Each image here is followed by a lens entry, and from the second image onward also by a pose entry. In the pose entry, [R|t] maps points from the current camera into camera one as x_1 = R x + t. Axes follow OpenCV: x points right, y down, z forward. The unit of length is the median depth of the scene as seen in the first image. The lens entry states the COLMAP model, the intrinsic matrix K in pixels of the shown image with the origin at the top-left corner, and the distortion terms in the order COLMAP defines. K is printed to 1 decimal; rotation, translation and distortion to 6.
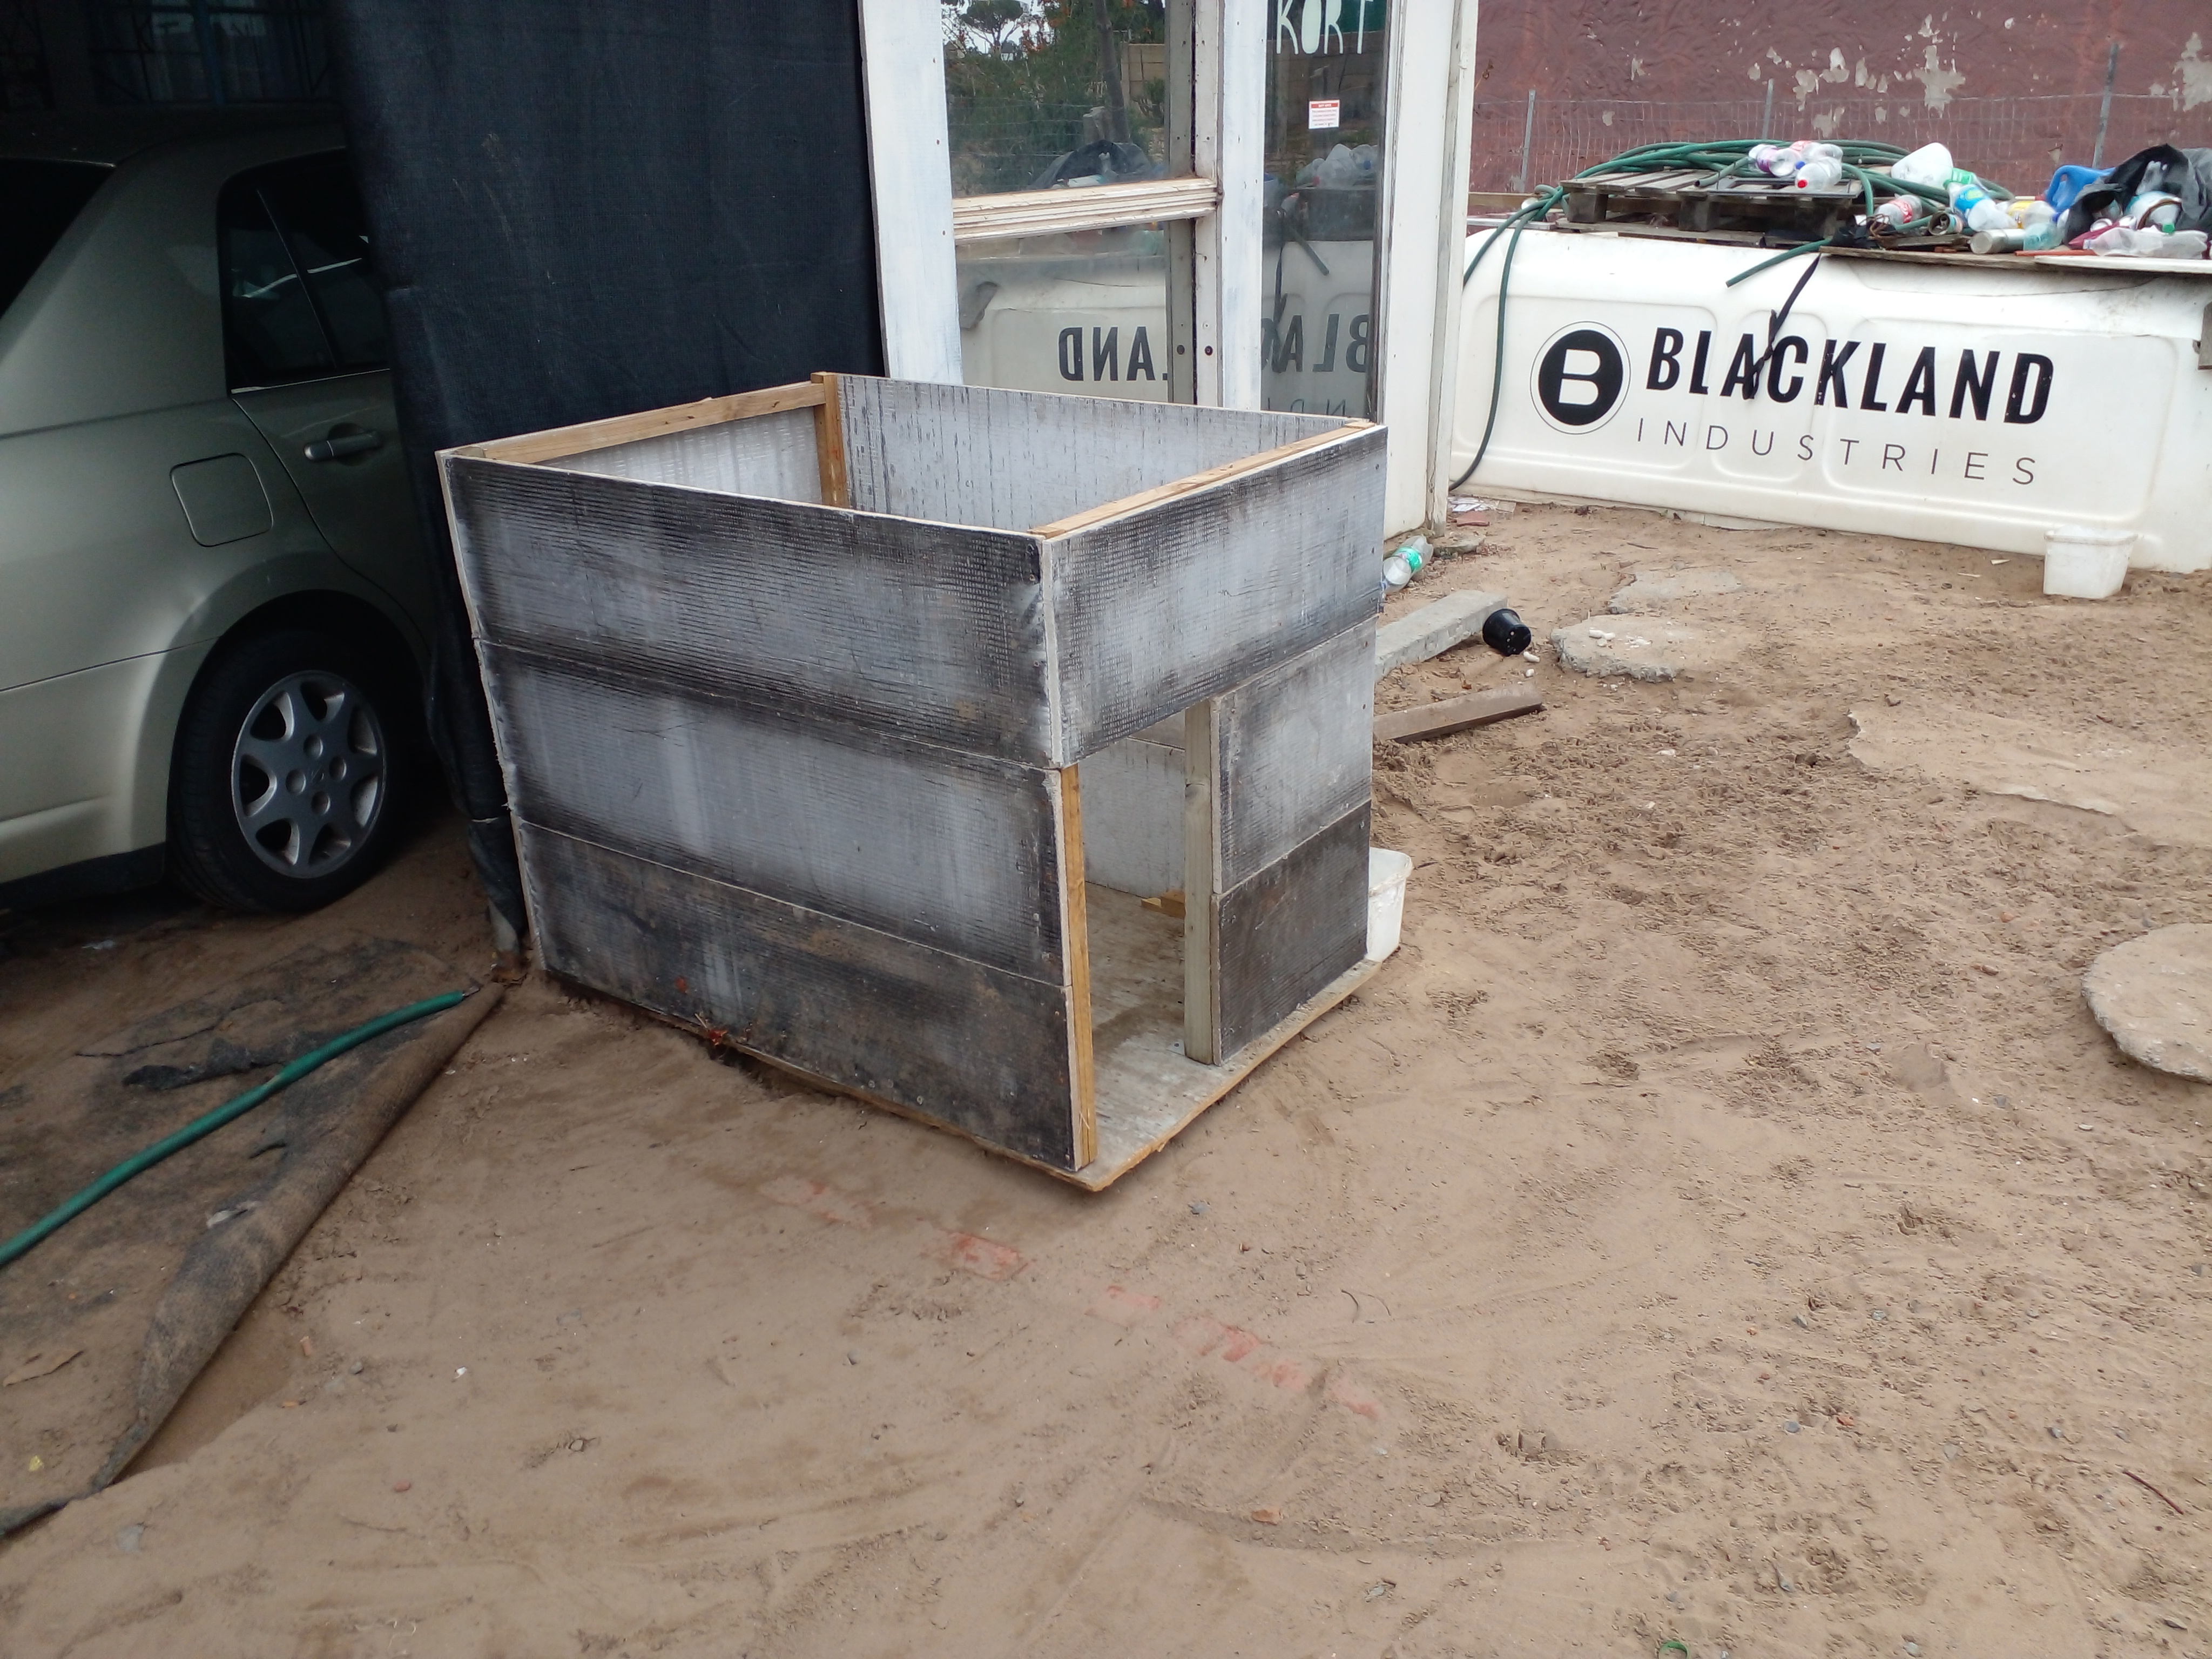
lens RADIAL K [[1746.1, 0, 1111.0], [0, 1746.1, 841.9], [0, 0, 1]] dist [0.014326, -0.044382]
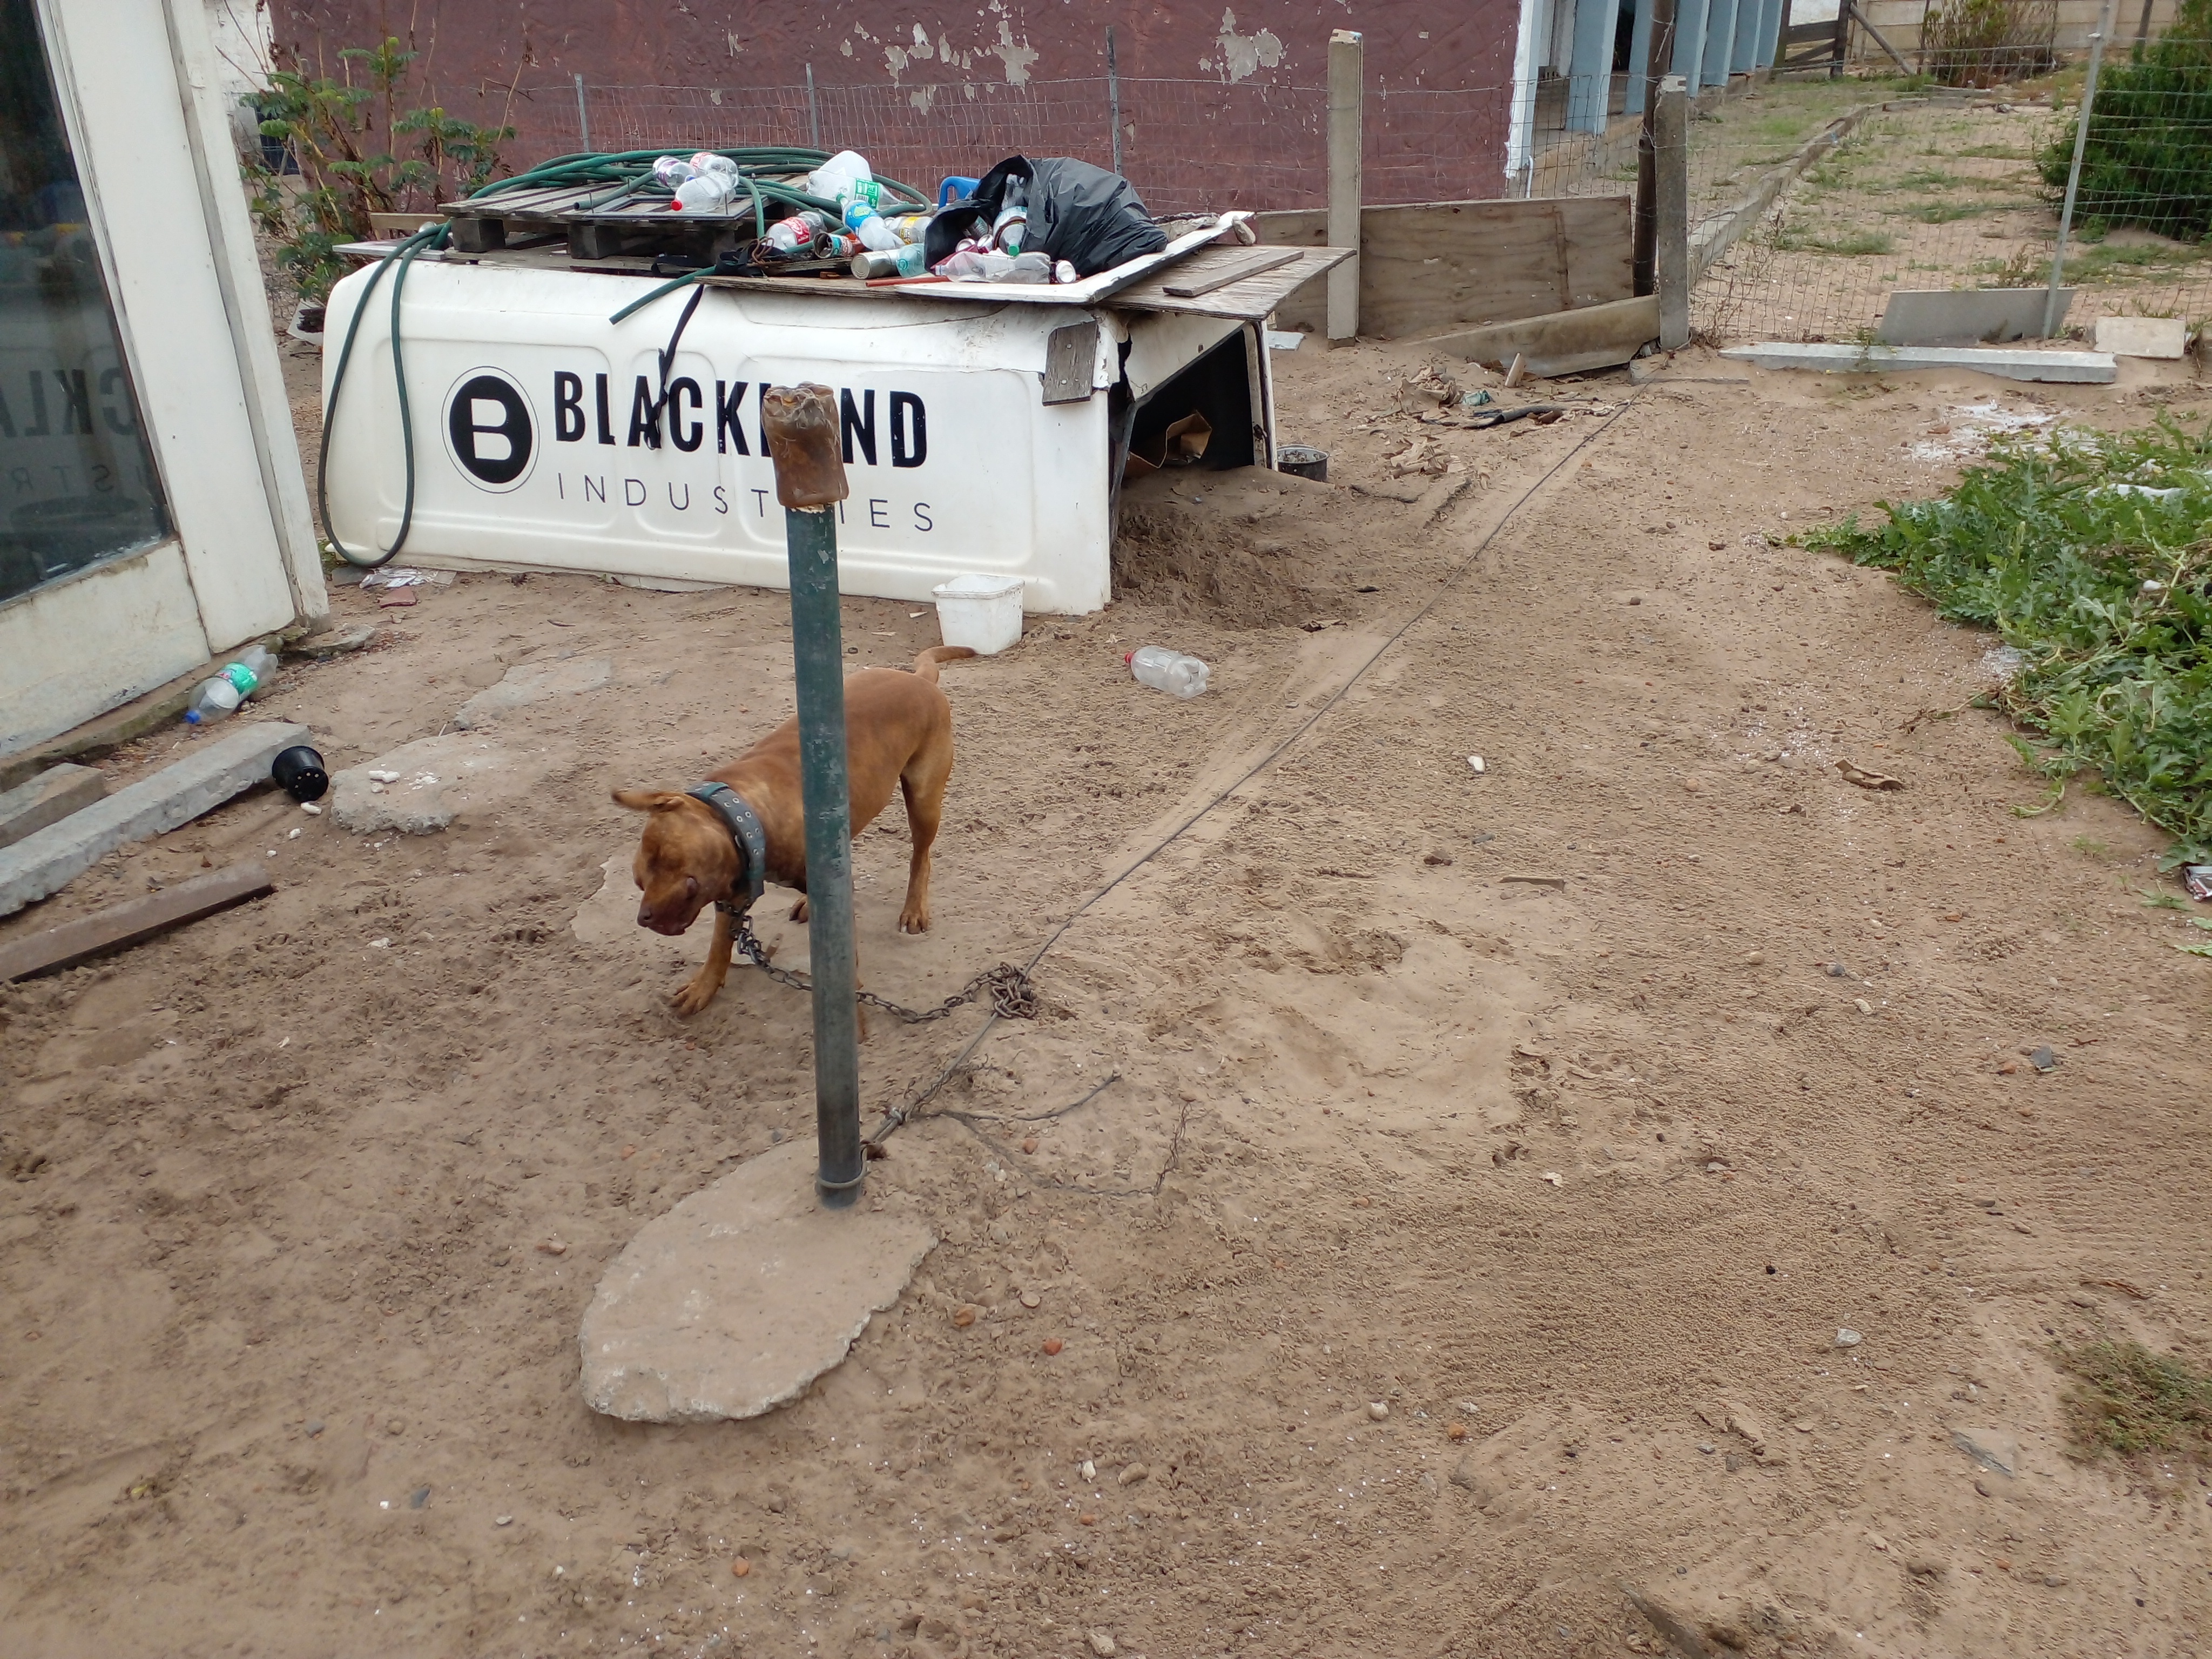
lens RADIAL K [[1746.1, 0, 1089.7], [0, 1746.1, 827.8], [0, 0, 1]] dist [0.014326, -0.044382]
pose [[0.947522, -0.136159, 0.289244, 0.294093], [0.130478, 0.990687, 0.038929, -0.067819], [-0.291851, 0.000854, 0.956463, 0.080528]]
